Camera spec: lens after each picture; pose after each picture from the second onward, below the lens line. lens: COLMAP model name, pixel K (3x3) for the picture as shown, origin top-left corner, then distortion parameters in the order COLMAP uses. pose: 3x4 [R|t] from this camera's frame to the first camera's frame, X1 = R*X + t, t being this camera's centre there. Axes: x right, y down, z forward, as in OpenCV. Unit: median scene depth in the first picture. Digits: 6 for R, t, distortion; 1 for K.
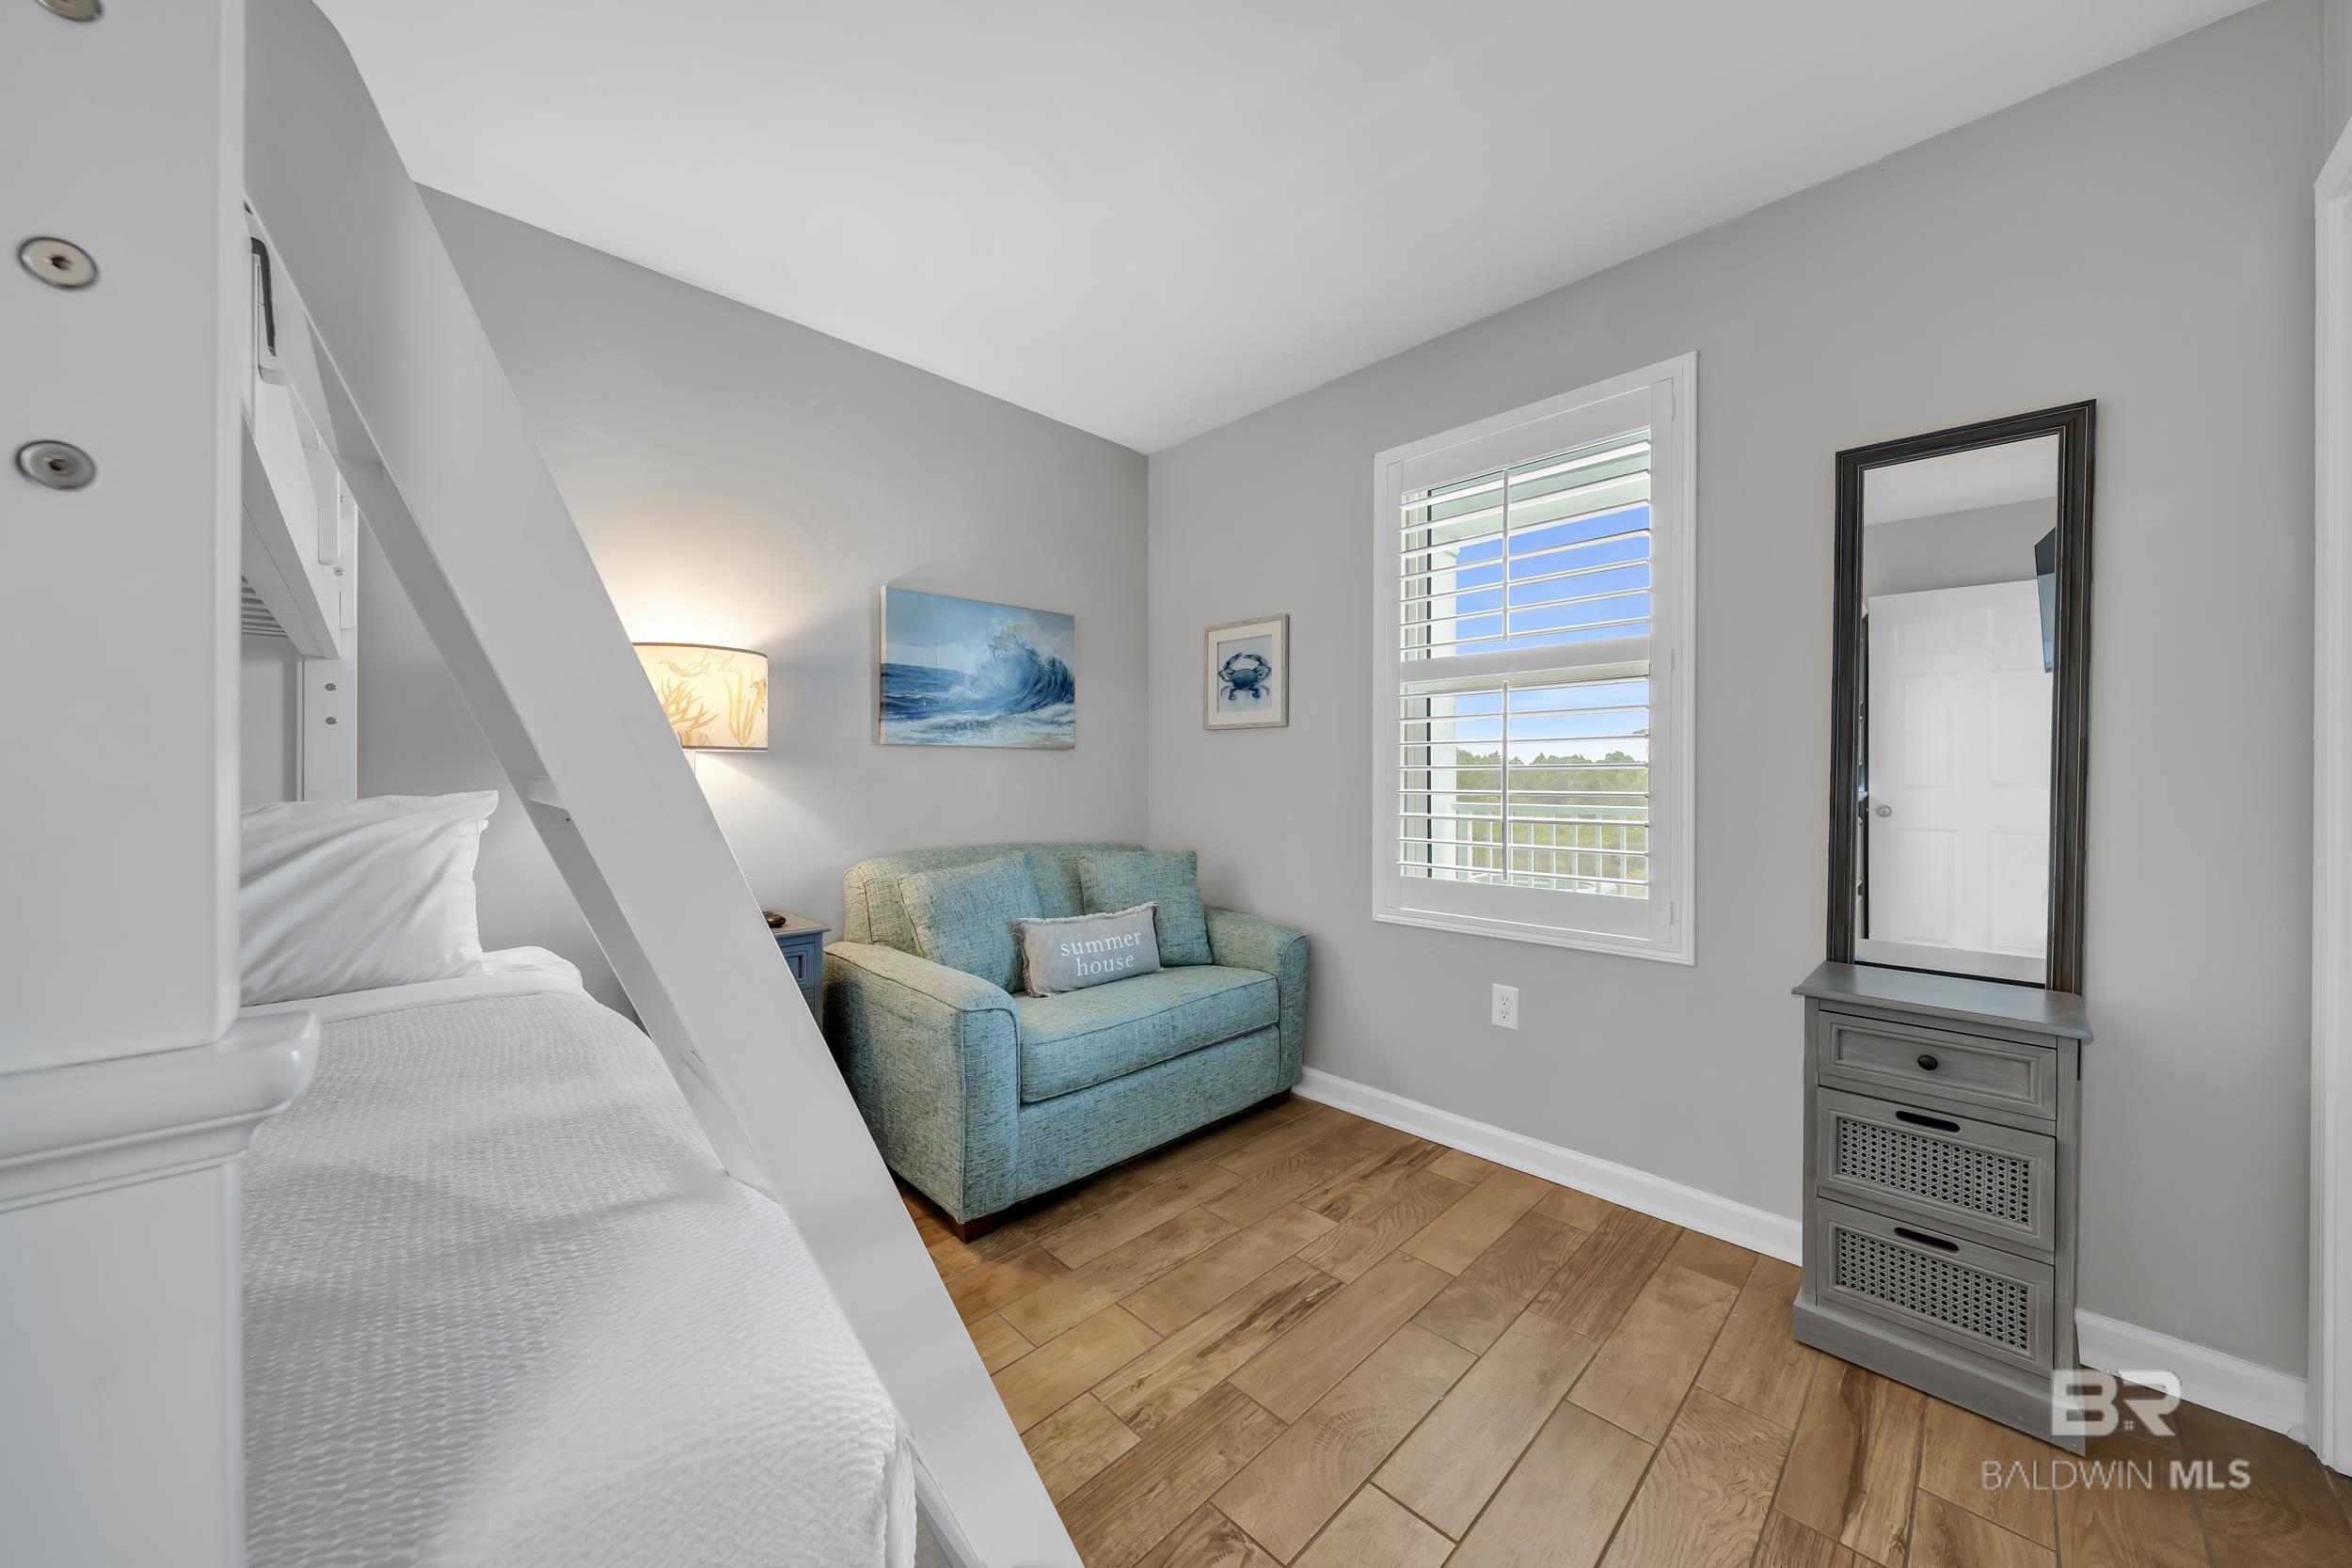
lens RADIAL K [[808.0, 0, 1186.6], [0, 808.0, 779.8], [0, 0, 1]] dist [-0.001680, -0.000102]
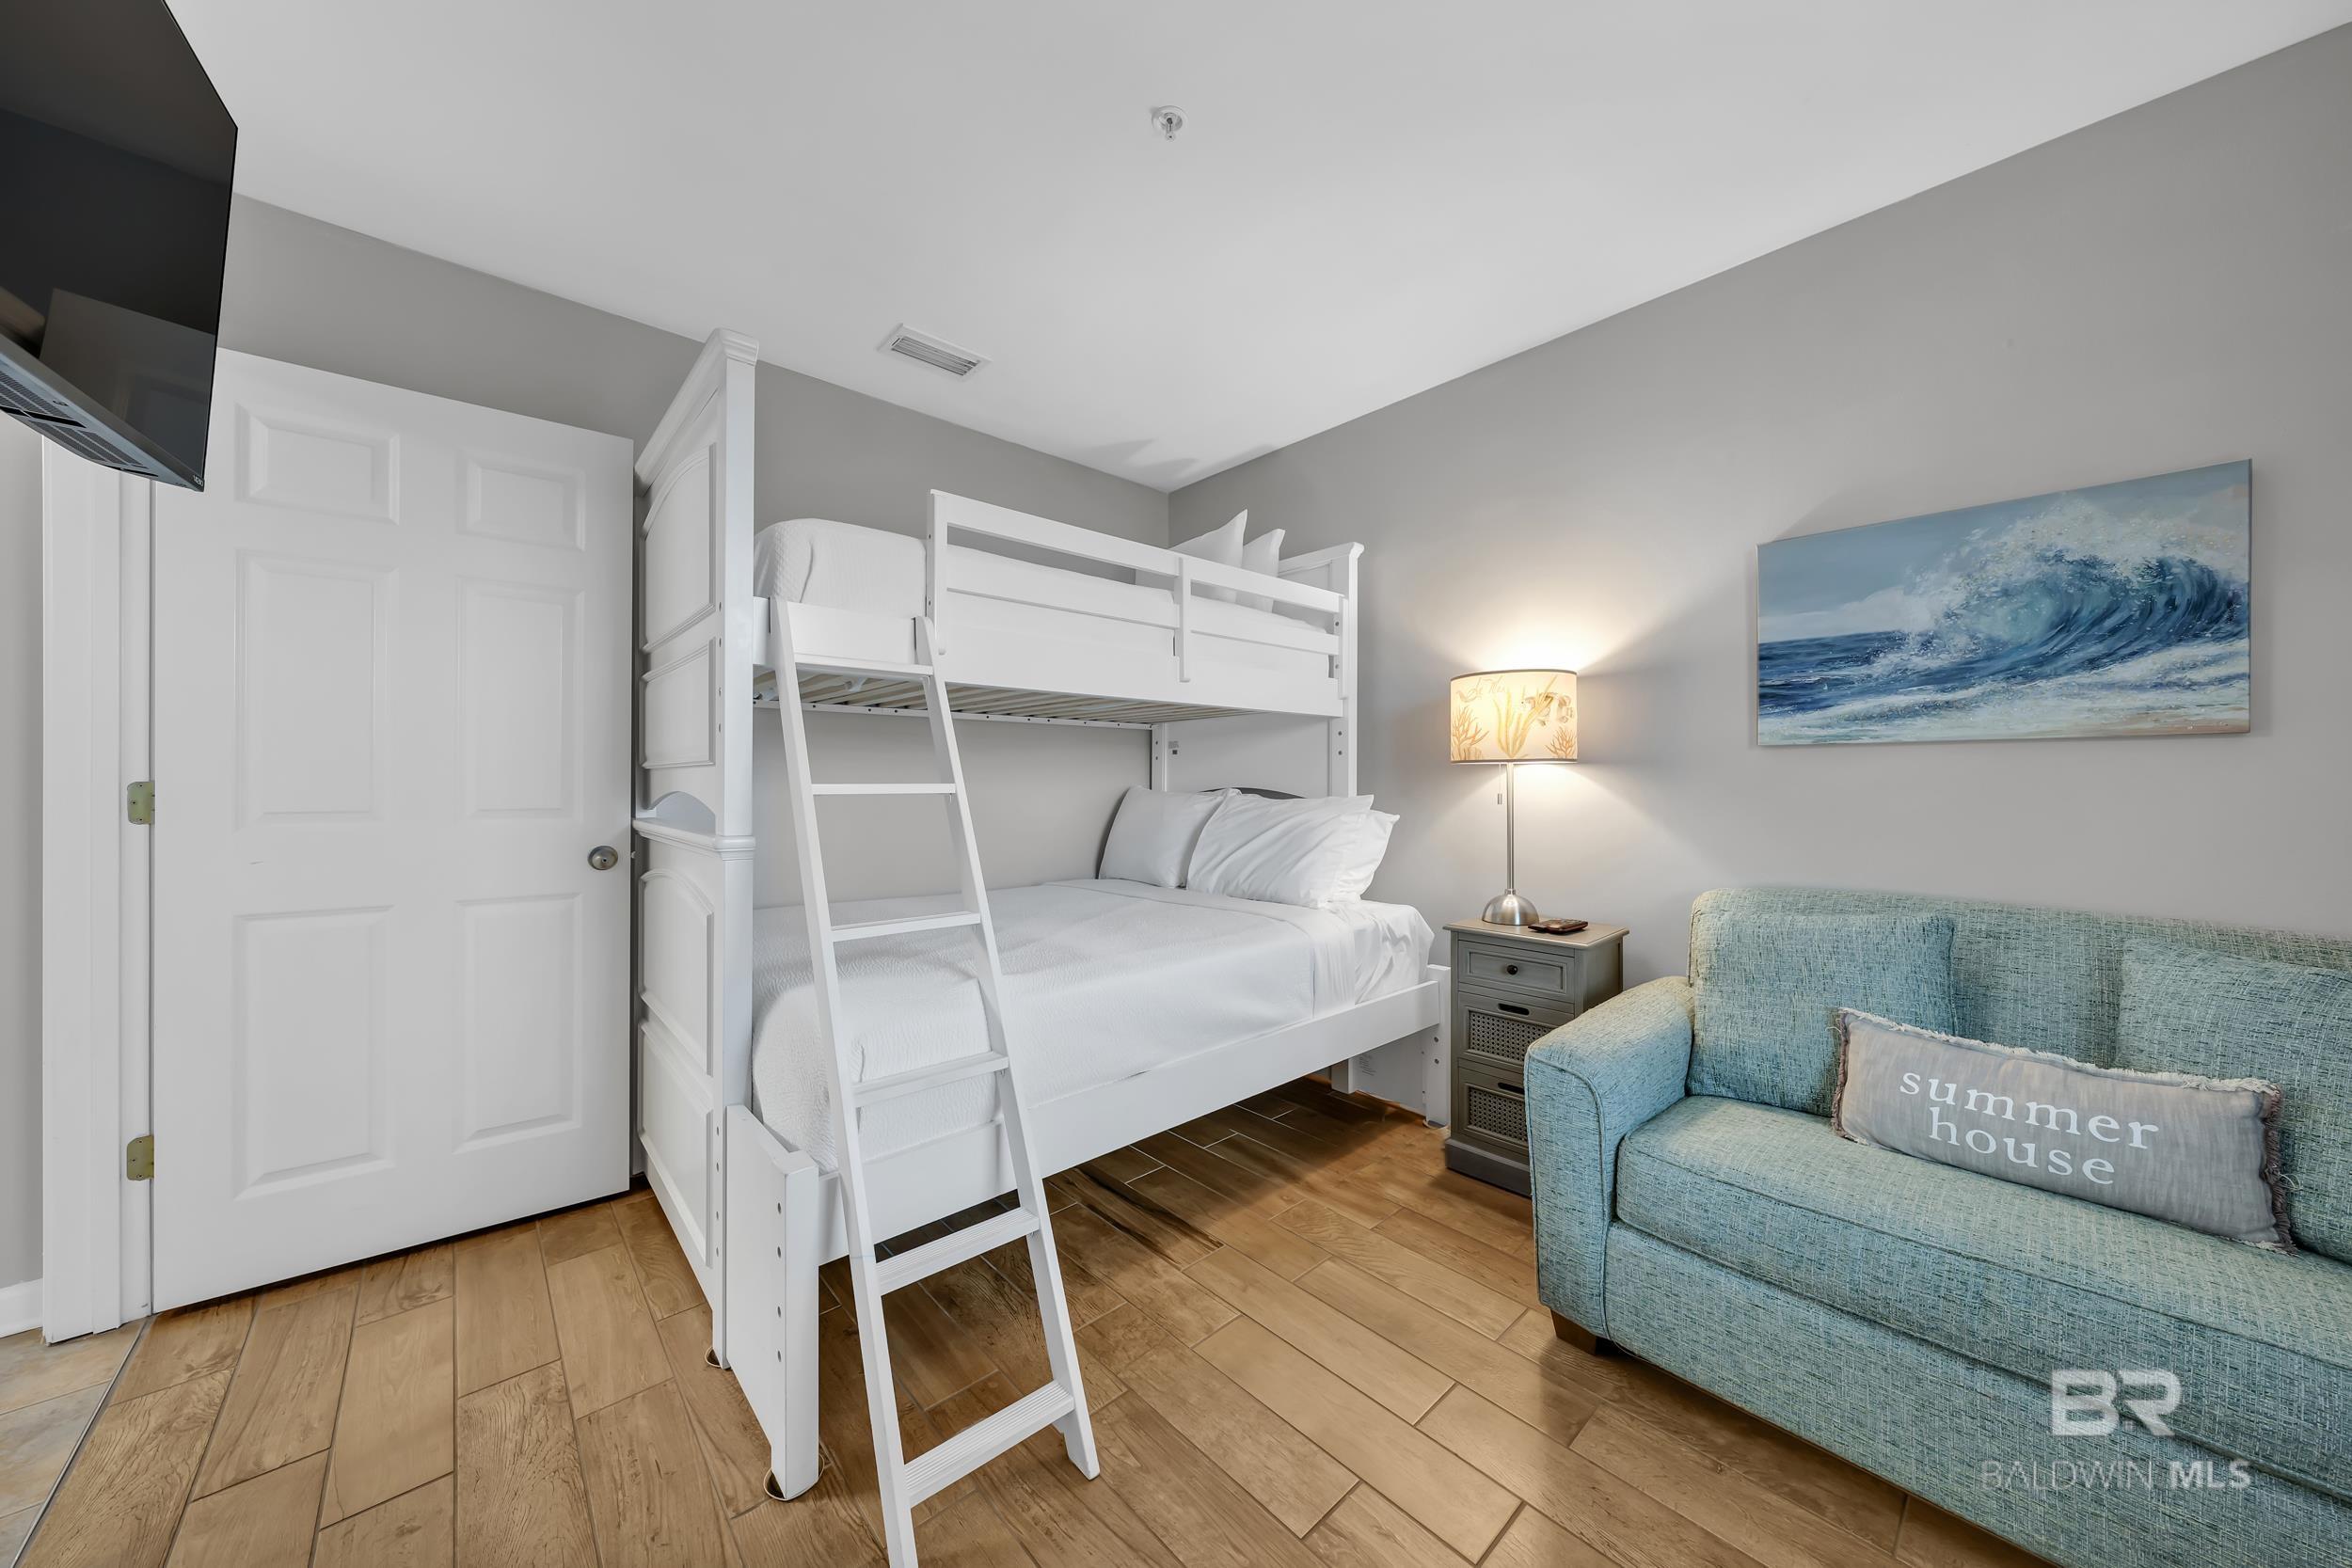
lens RADIAL K [[808.0, 0, 1186.6], [0, 808.0, 779.8], [0, 0, 1]] dist [-0.001680, -0.000102]
pose [[-0.029679, -0.000330, -0.999559, 0.418186], [-0.005249, 0.999986, -0.000174, -0.007942], [0.999546, 0.005241, -0.029680, 0.448590]]
